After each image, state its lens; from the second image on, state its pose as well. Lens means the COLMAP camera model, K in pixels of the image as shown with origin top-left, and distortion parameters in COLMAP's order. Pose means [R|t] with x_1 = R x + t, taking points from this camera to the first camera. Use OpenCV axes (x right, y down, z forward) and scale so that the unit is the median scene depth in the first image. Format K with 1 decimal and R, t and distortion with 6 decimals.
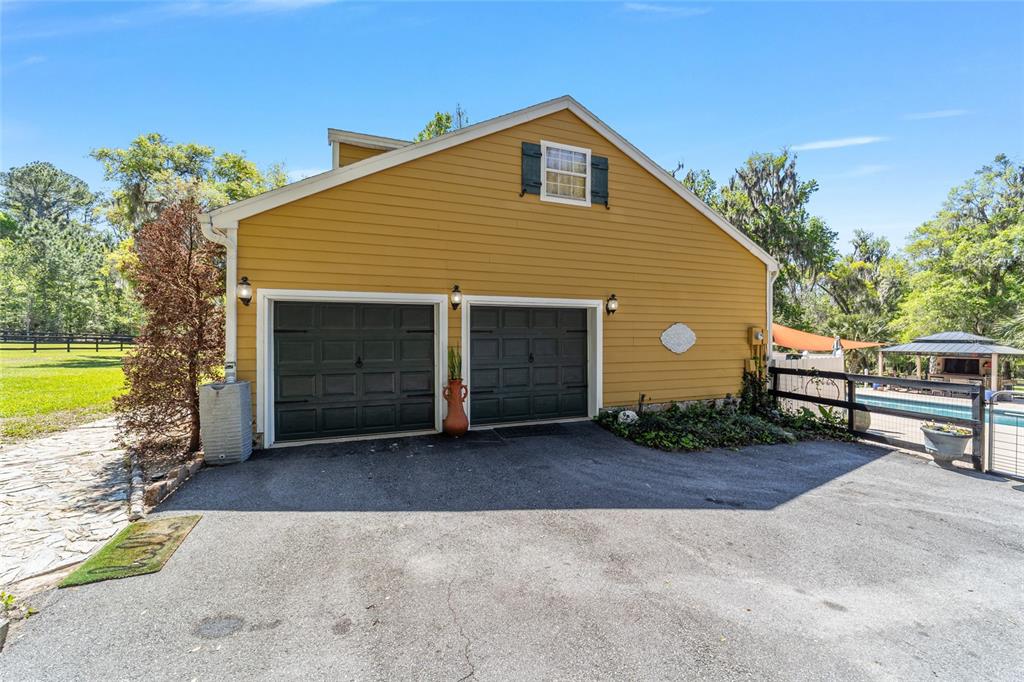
lens RADIAL K [[401.1, 0, 504.4], [0, 401.1, 339.7], [0, 0, 1]] dist [-0.002396, 0.000928]
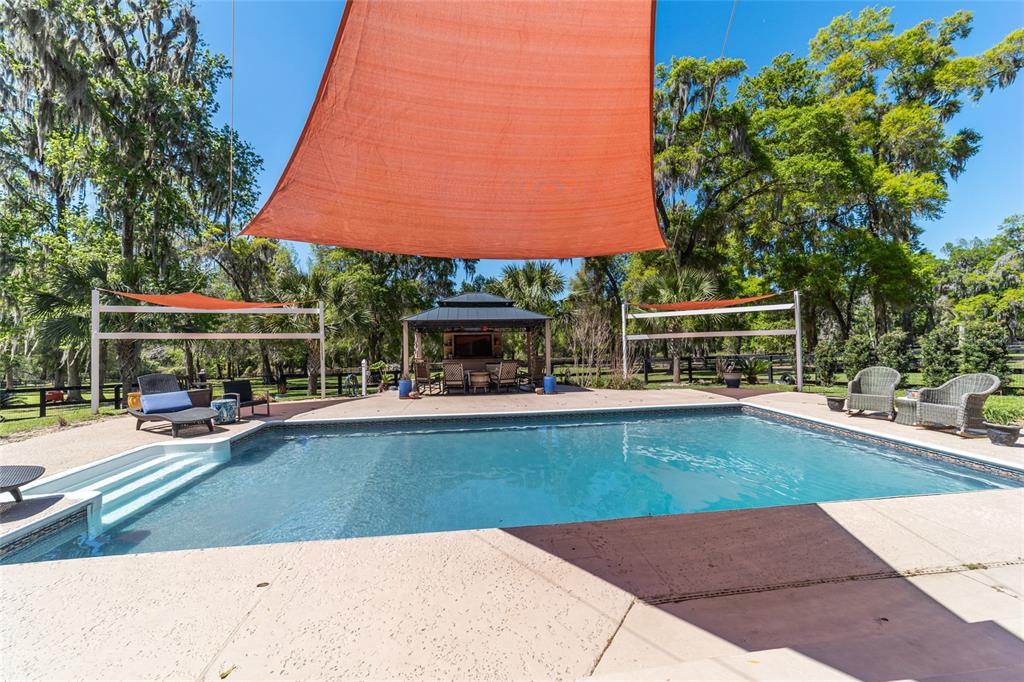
lens RADIAL K [[401.1, 0, 516.6], [0, 401.1, 332.2], [0, 0, 1]] dist [-0.002396, 0.000928]
pose [[0.228229, 0.011927, 0.973534, 0.269975], [0.013201, 0.999795, -0.015343, 0.029483], [-0.973518, 0.016353, 0.228025, 0.412386]]
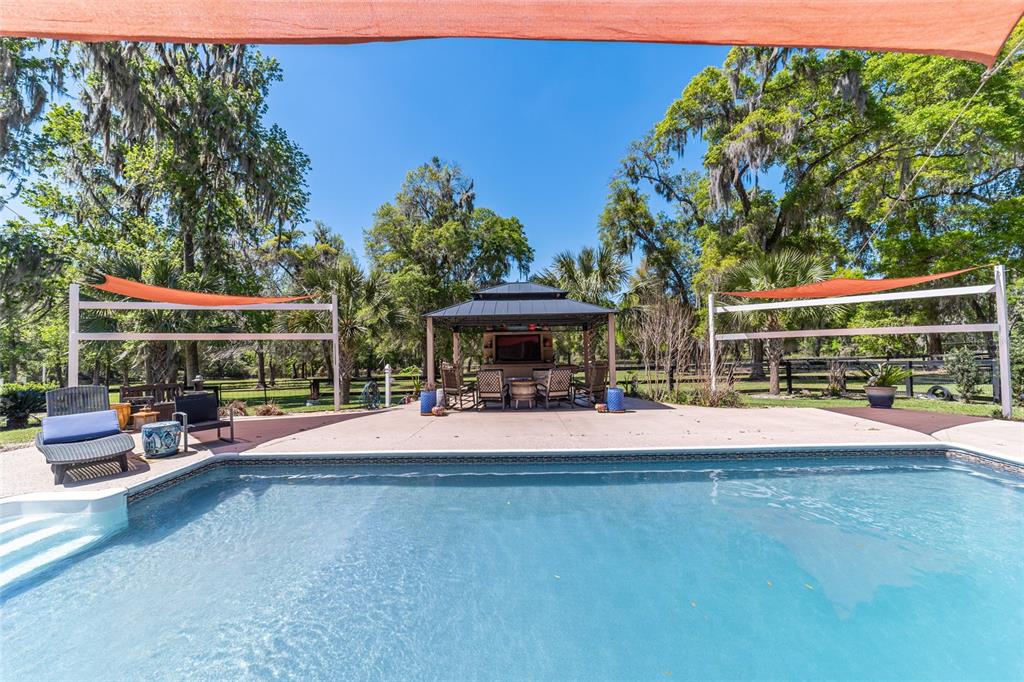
lens RADIAL K [[401.1, 0, 512.5], [0, 401.1, 337.6], [0, 0, 1]] dist [-0.002396, 0.000928]
pose [[0.370287, 0.001441, 0.928916, 0.323193], [0.015910, 0.999842, -0.007893, 0.030167], [-0.928781, 0.017702, 0.370206, 0.423717]]
